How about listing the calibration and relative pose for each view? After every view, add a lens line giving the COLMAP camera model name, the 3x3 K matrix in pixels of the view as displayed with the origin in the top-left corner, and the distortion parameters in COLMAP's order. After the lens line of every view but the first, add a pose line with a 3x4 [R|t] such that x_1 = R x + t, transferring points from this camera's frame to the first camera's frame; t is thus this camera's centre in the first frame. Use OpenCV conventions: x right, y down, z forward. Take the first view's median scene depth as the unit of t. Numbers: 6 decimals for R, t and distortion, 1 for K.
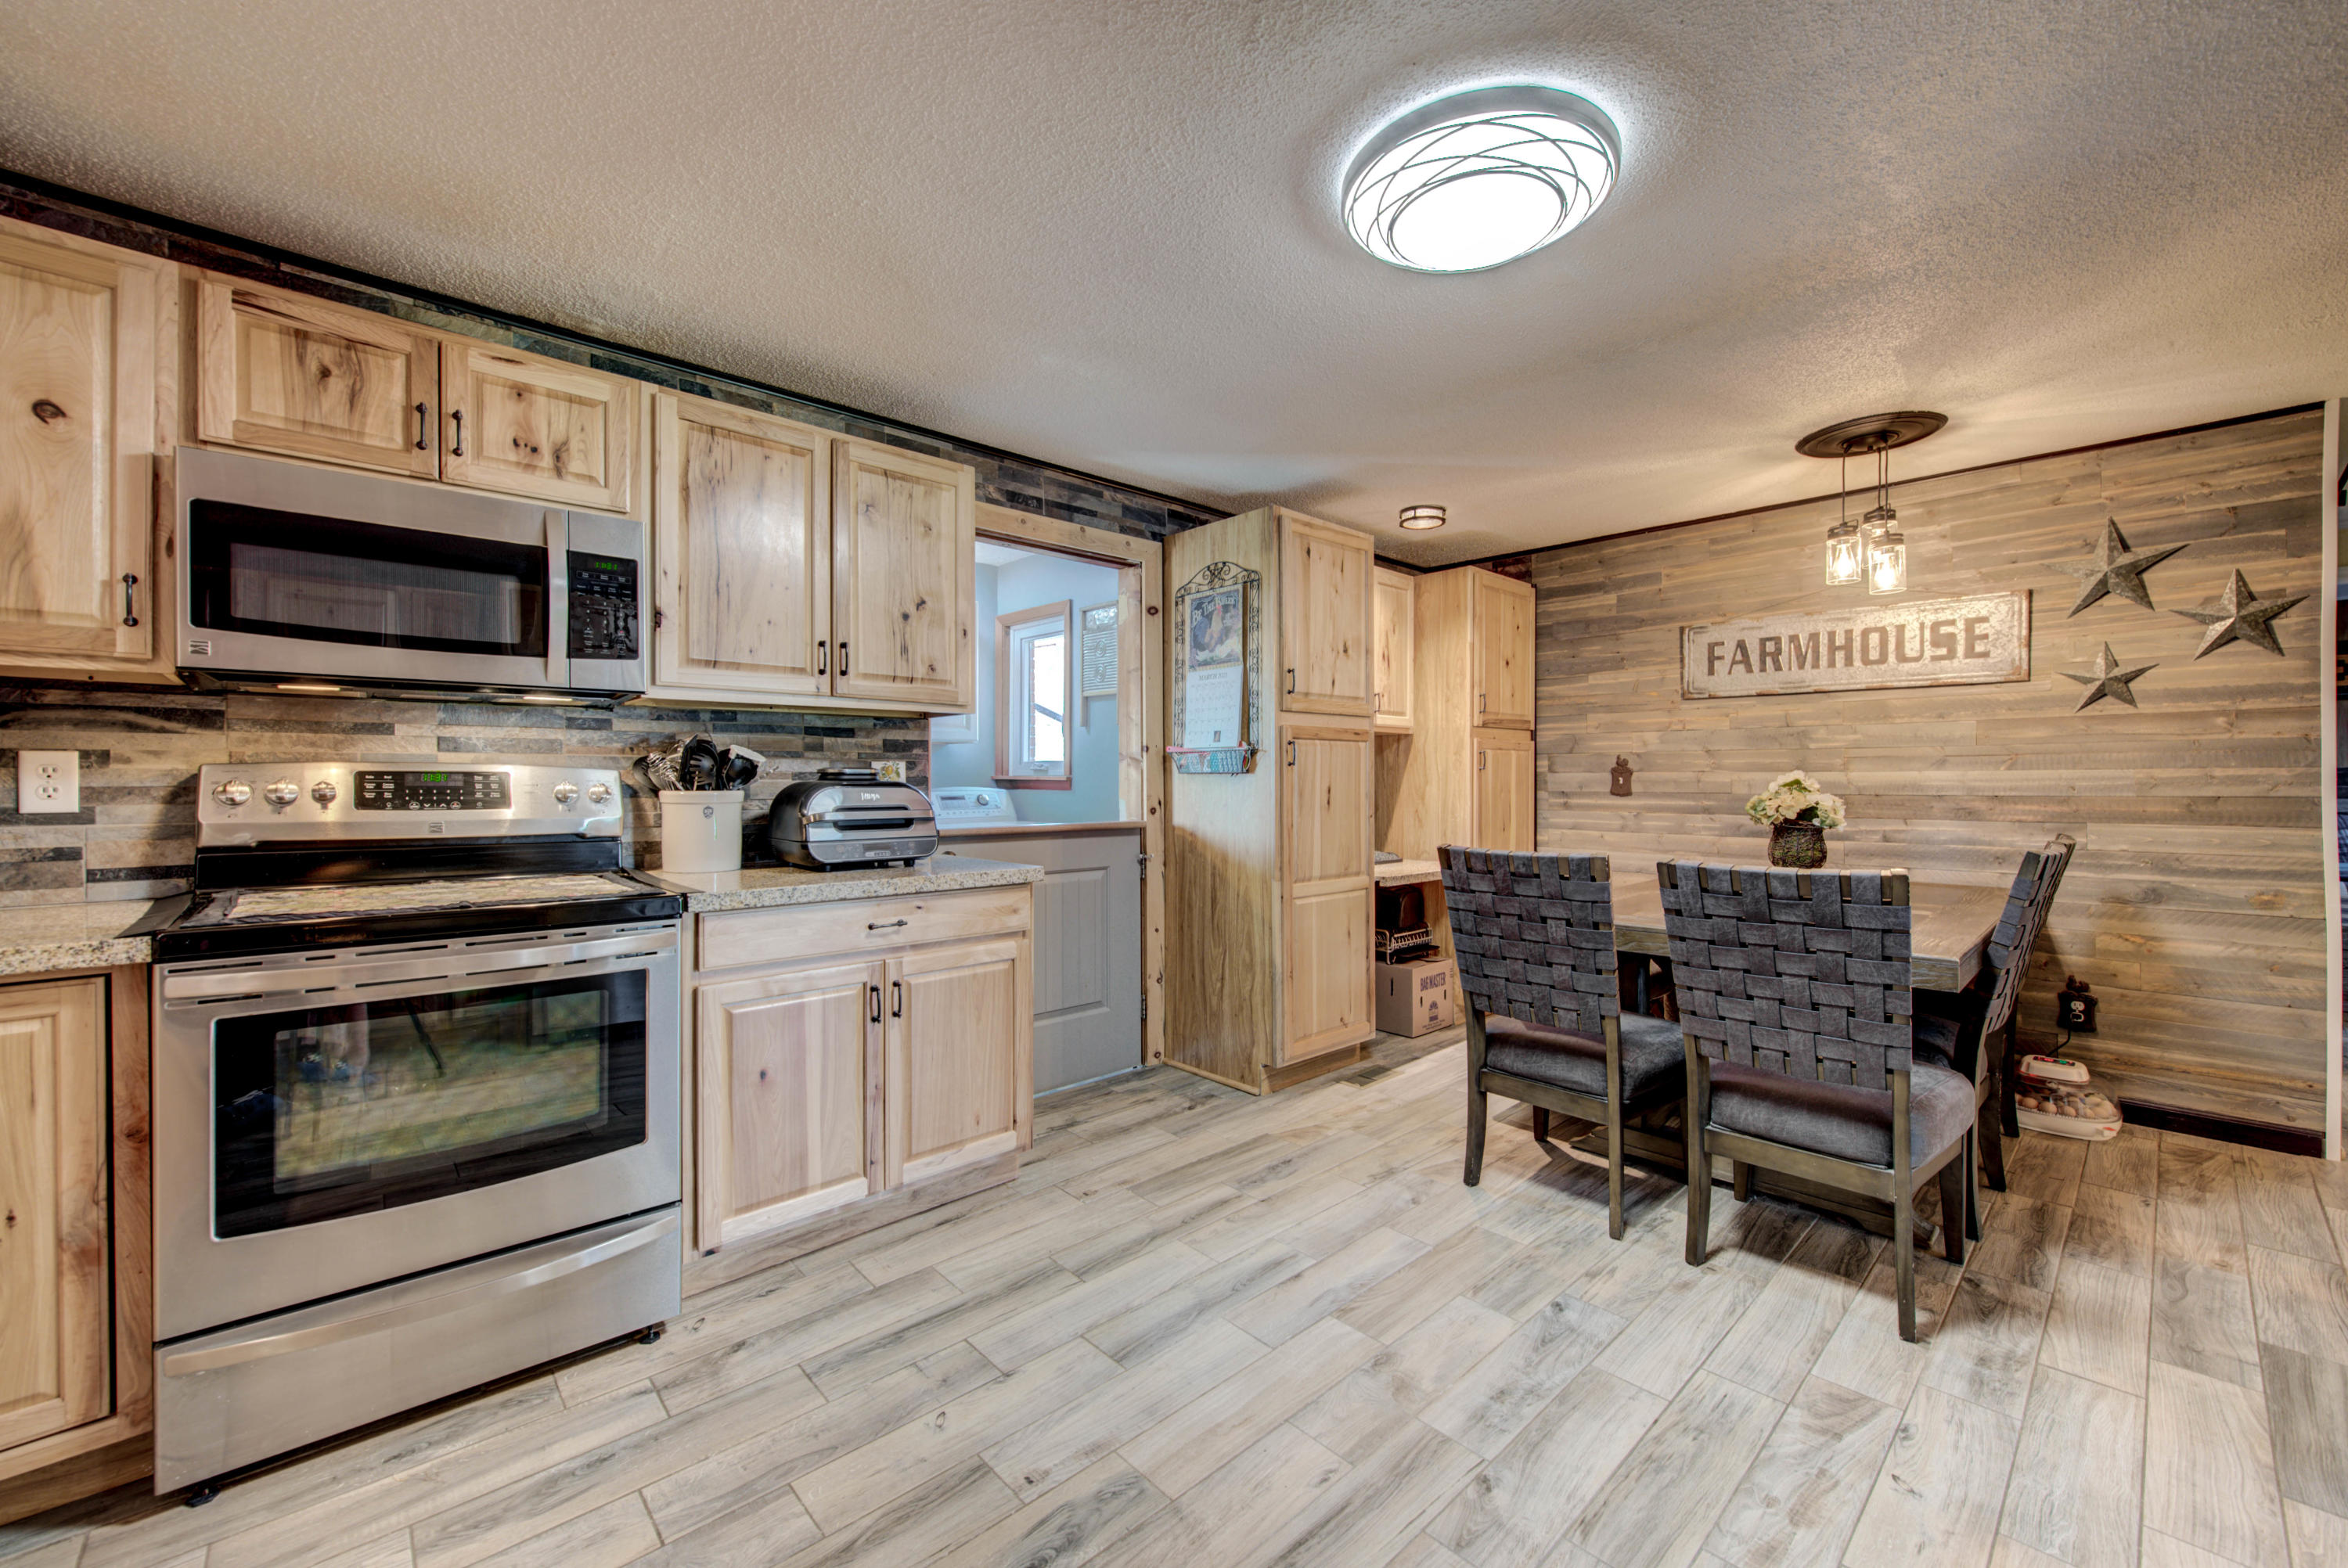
lens RADIAL K [[920.9, 0, 1174.0], [0, 920.9, 784.0], [0, 0, 1]] dist [-0.001764, -0.000795]
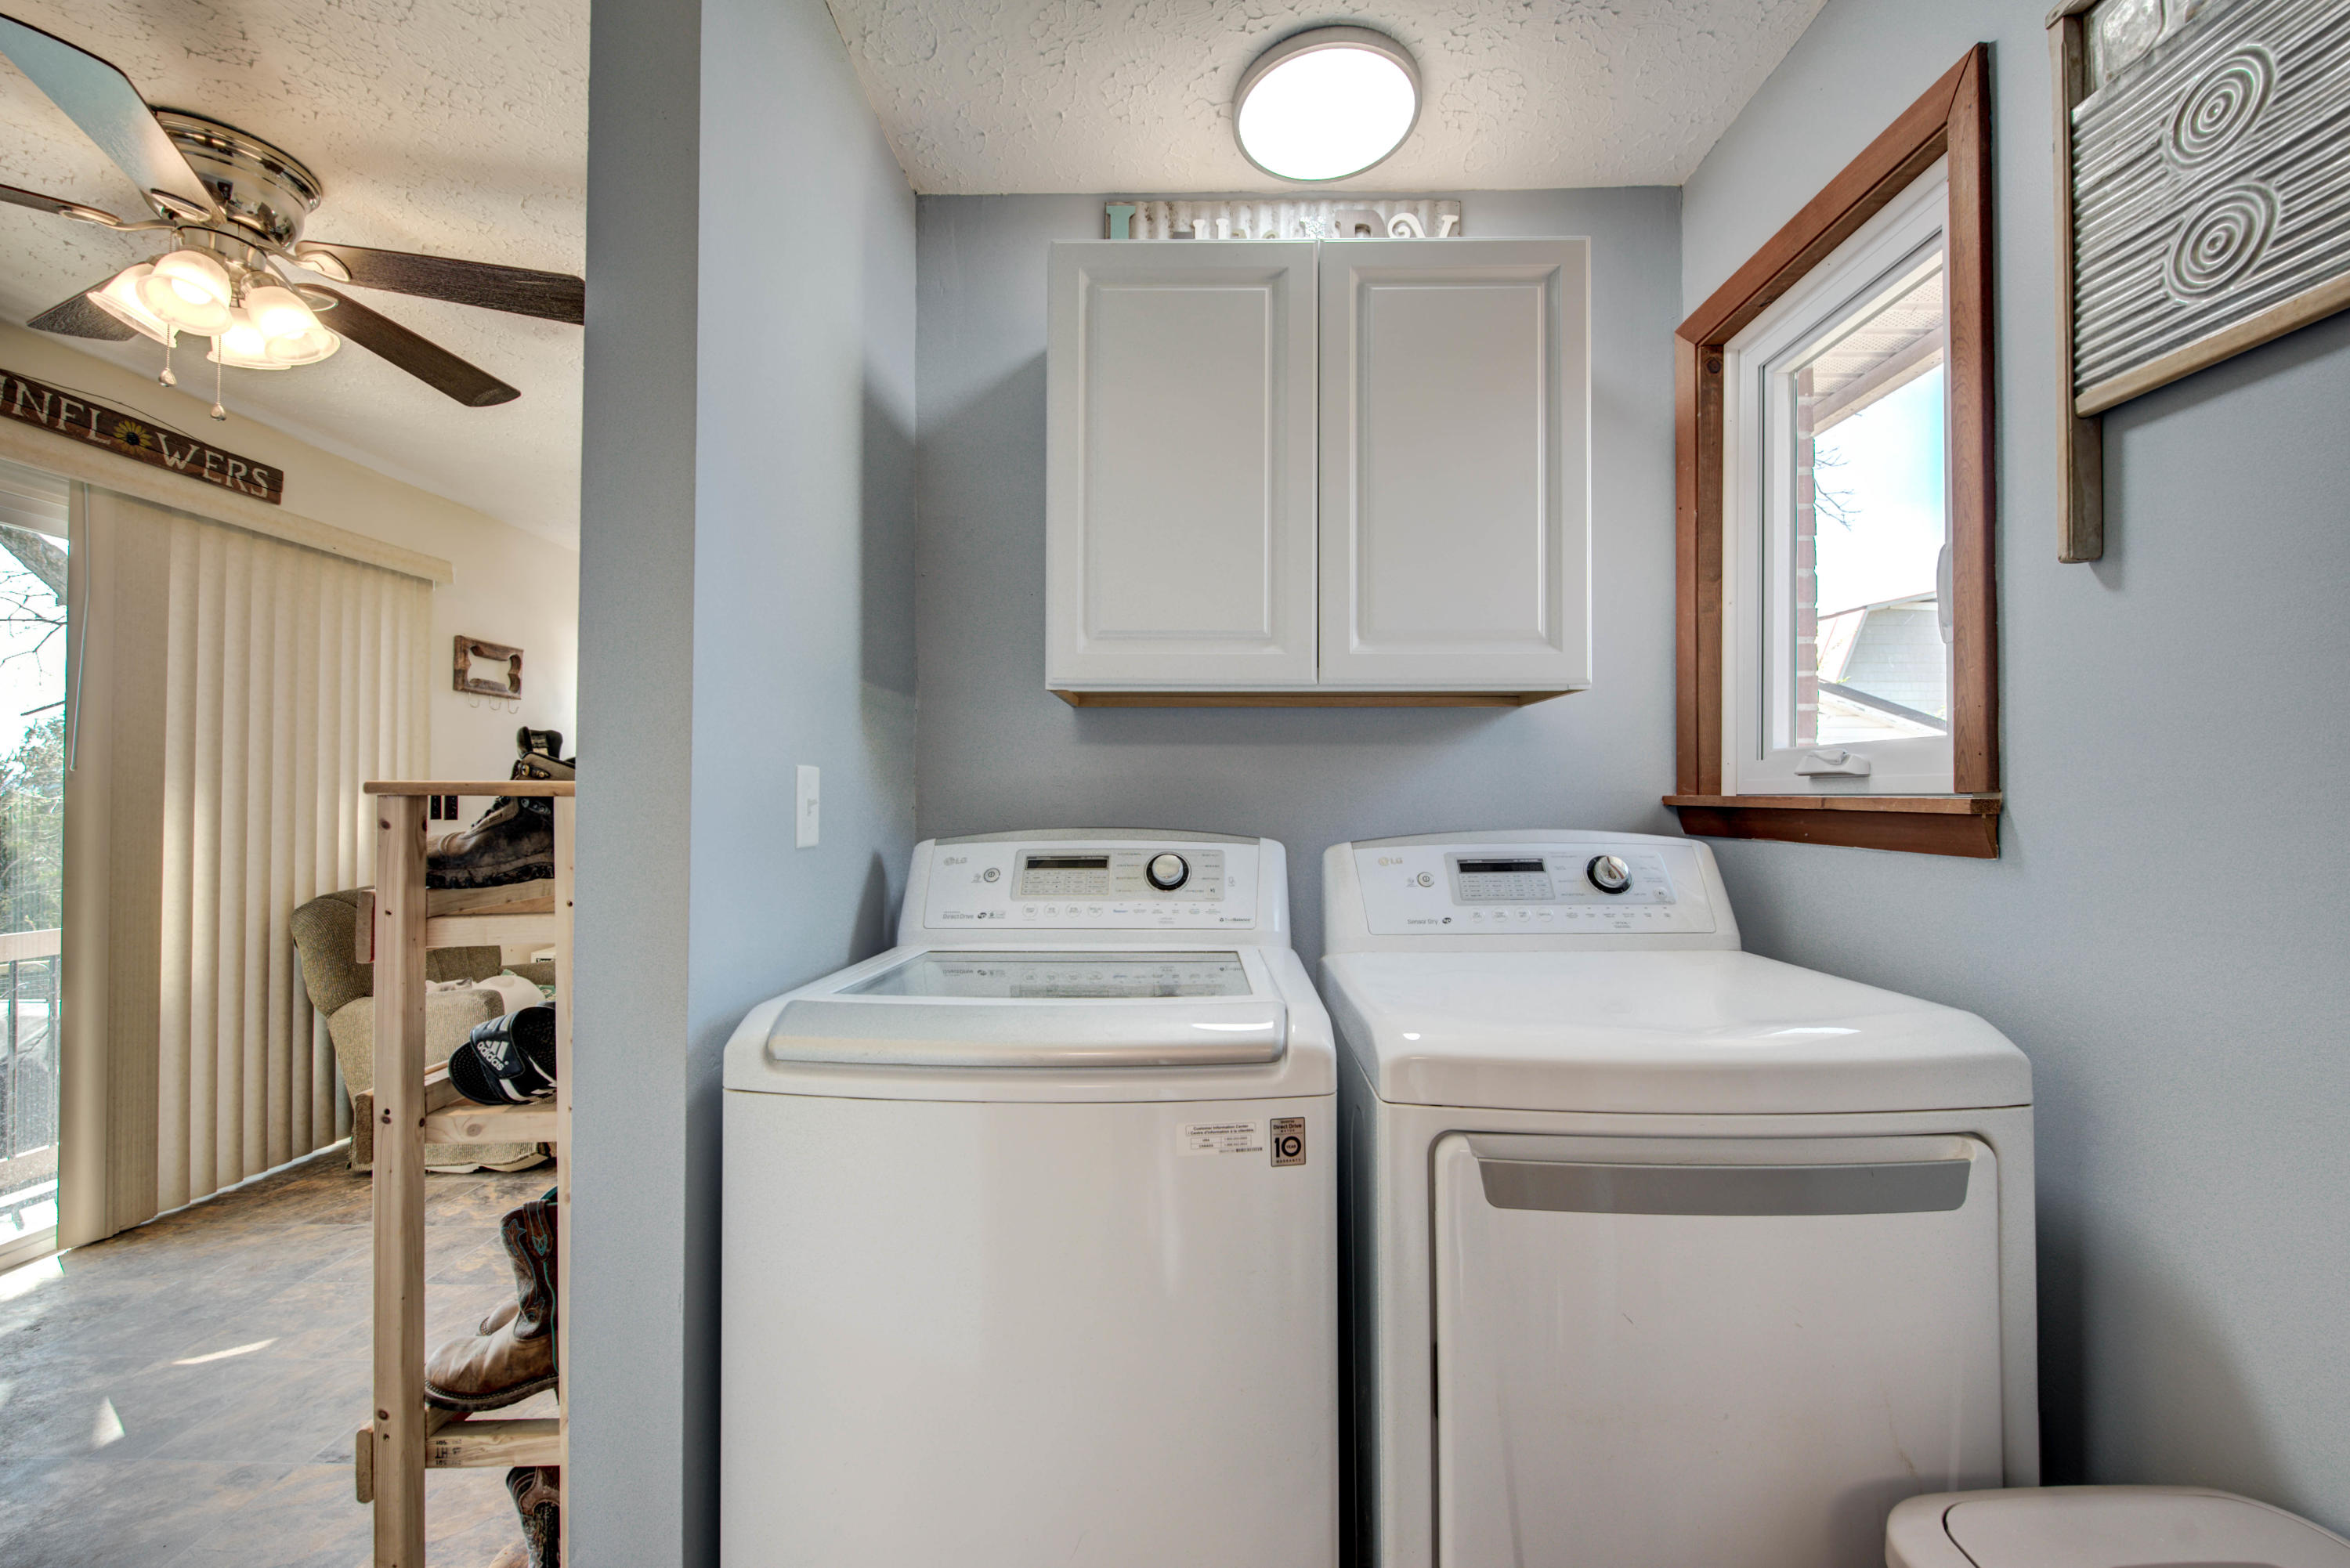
lens RADIAL K [[938.0, 0, 1183.3], [0, 938.0, 780.8], [0, 0, 1]] dist [-0.001818, -0.000731]
pose [[0.721940, -0.008026, -0.691909, -0.149192], [-0.005724, 0.999829, -0.017571, -0.011696], [0.691932, 0.016645, 0.721771, 1.080897]]
